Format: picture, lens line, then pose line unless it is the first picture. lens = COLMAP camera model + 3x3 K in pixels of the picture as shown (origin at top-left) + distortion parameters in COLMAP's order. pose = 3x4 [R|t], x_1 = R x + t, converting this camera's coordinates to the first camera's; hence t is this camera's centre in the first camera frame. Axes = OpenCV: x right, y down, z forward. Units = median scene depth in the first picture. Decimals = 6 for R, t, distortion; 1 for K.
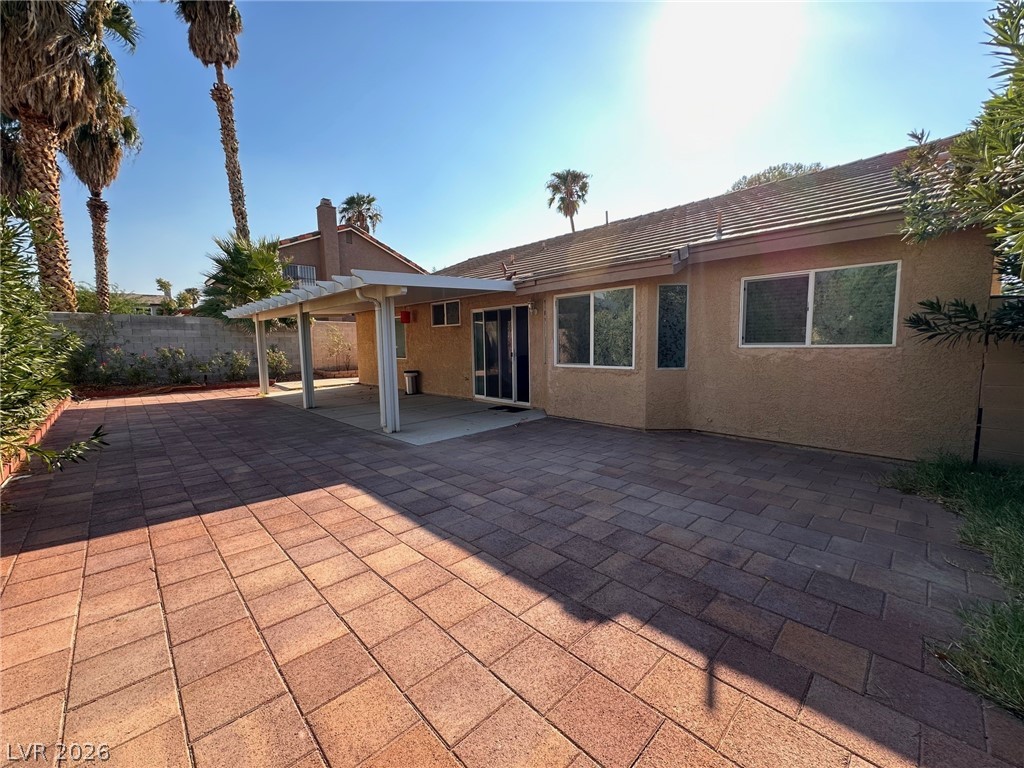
lens RADIAL K [[409.7, 0, 512.9], [0, 409.7, 380.5], [0, 0, 1]] dist [-0.003450, 0.000641]
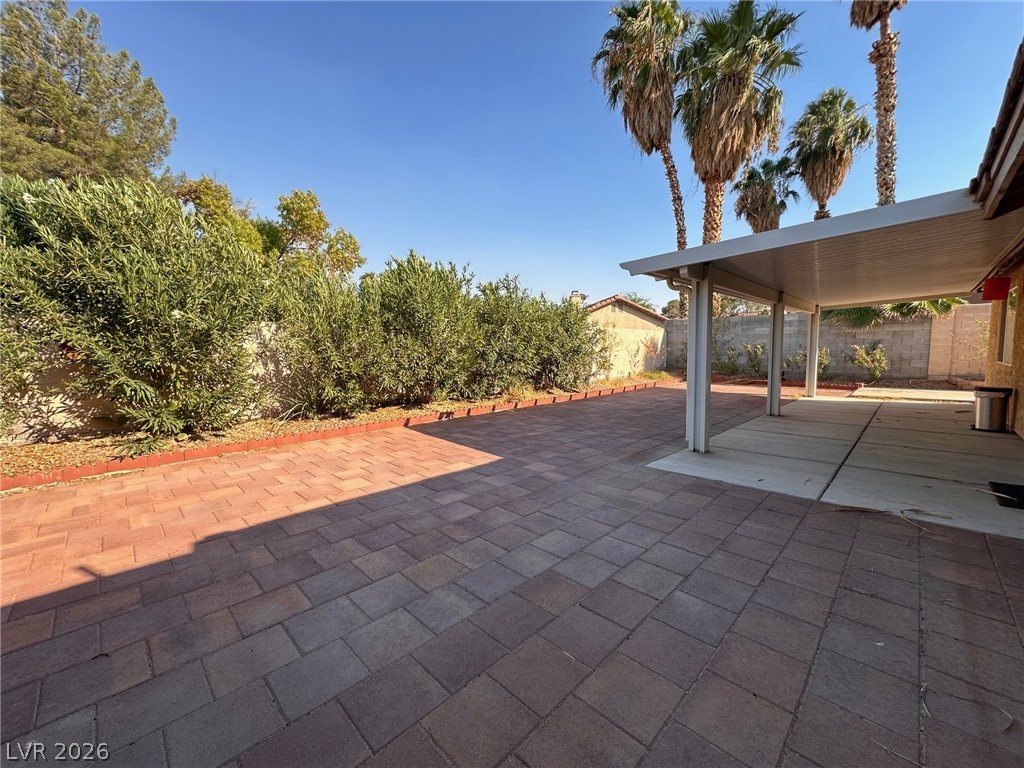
lens RADIAL K [[409.7, 0, 508.5], [0, 409.7, 380.8], [0, 0, 1]] dist [-0.003450, 0.000641]
pose [[0.015399, 0.090662, -0.995763, 0.785382], [-0.080003, 0.992800, 0.089155, -0.083746], [0.996676, 0.078291, 0.022541, 0.991470]]
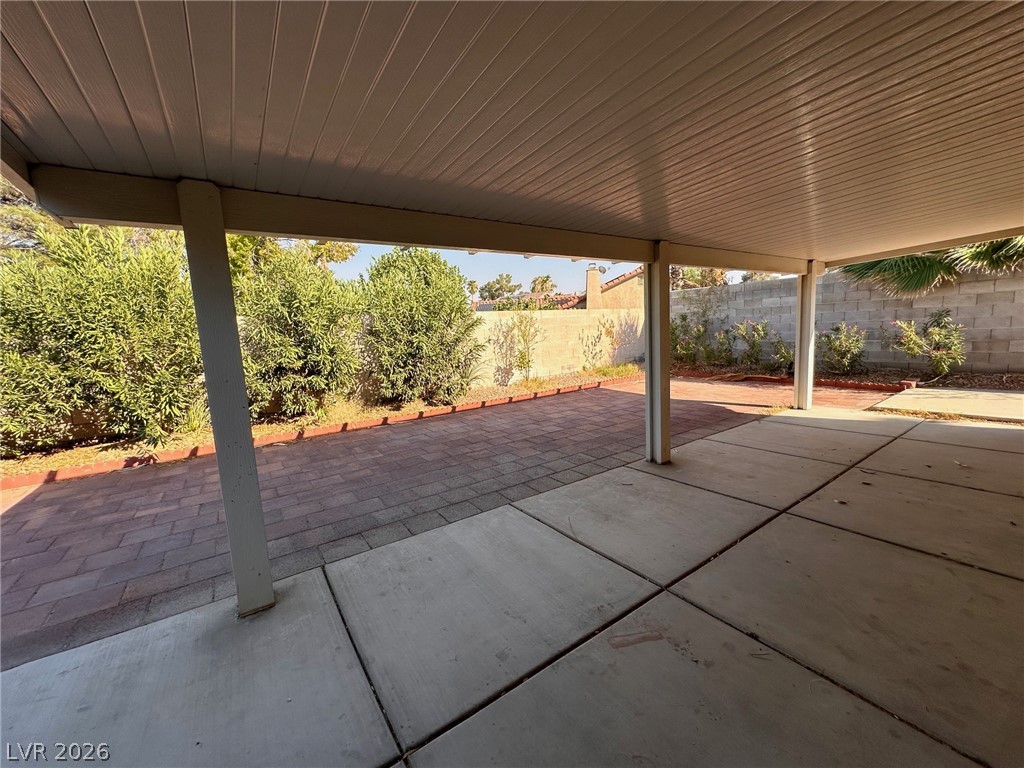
lens RADIAL K [[409.7, 0, 503.5], [0, 409.7, 386.6], [0, 0, 1]] dist [-0.003450, 0.000641]
pose [[-0.165935, 0.150525, -0.974581, -0.008746], [-0.032805, 0.986892, 0.158012, -0.212707], [0.985591, 0.058191, -0.158822, 2.073388]]
